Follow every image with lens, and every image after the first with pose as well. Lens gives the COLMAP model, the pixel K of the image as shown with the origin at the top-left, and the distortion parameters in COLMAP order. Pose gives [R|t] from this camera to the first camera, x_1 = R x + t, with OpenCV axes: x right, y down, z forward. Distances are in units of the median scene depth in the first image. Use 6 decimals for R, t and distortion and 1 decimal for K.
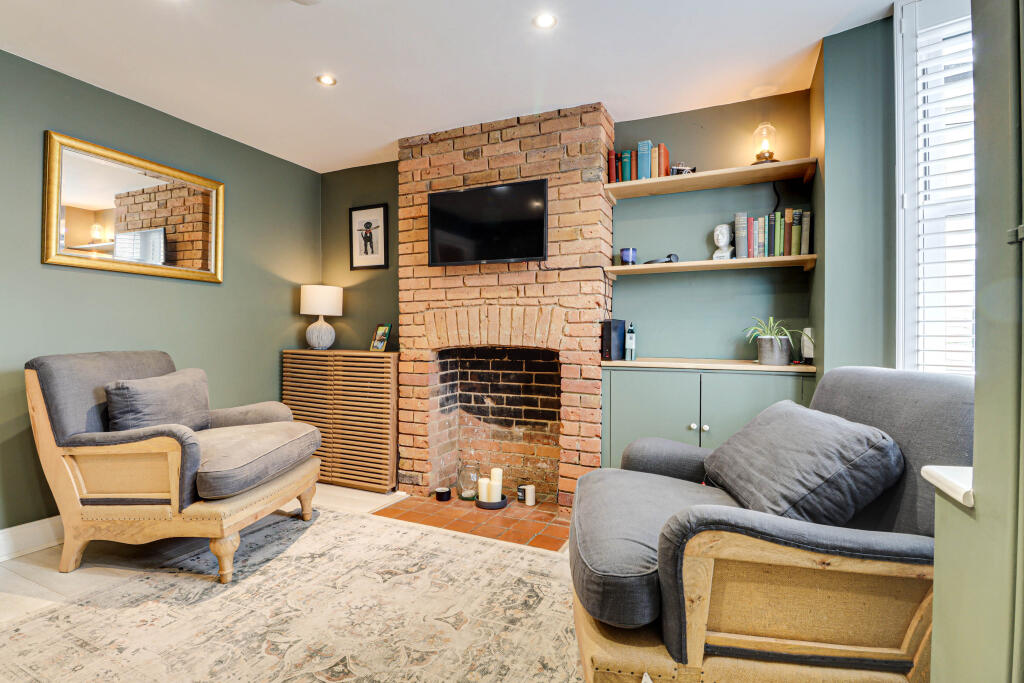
lens RADIAL K [[486.7, 0, 513.1], [0, 486.7, 338.2], [0, 0, 1]] dist [-0.009728, -0.002970]
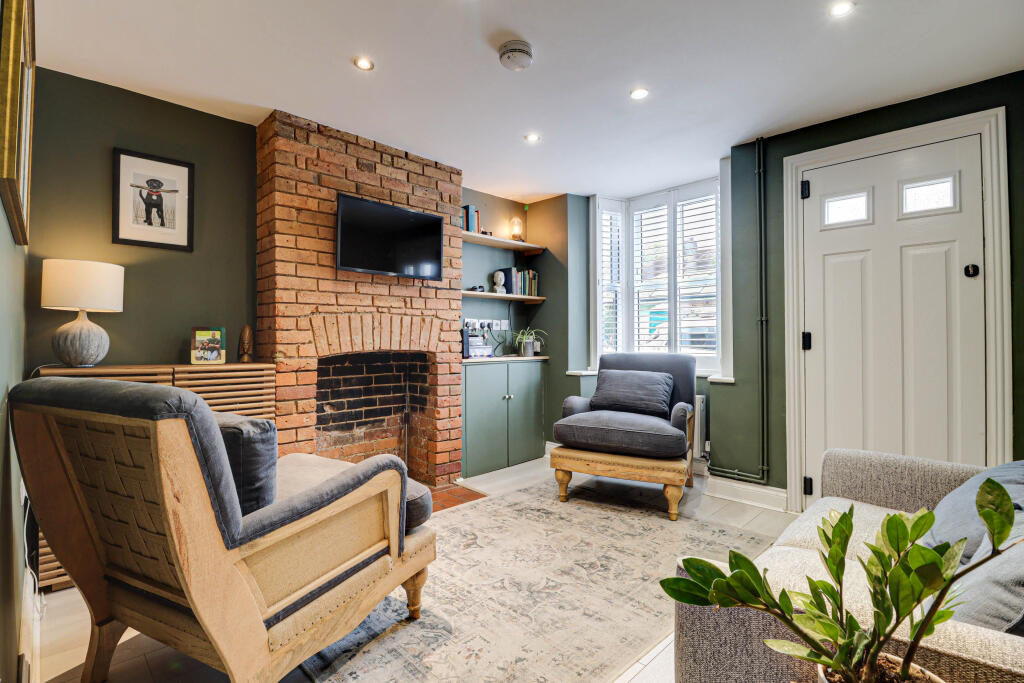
lens RADIAL K [[486.7, 0, 511.2], [0, 486.7, 336.4], [0, 0, 1]] dist [-0.009728, -0.002970]
pose [[0.353373, 0.002051, 0.935480, -0.941002], [0.008868, 0.999945, -0.005542, -0.007946], [-0.935440, 0.010254, 0.353336, 0.348647]]
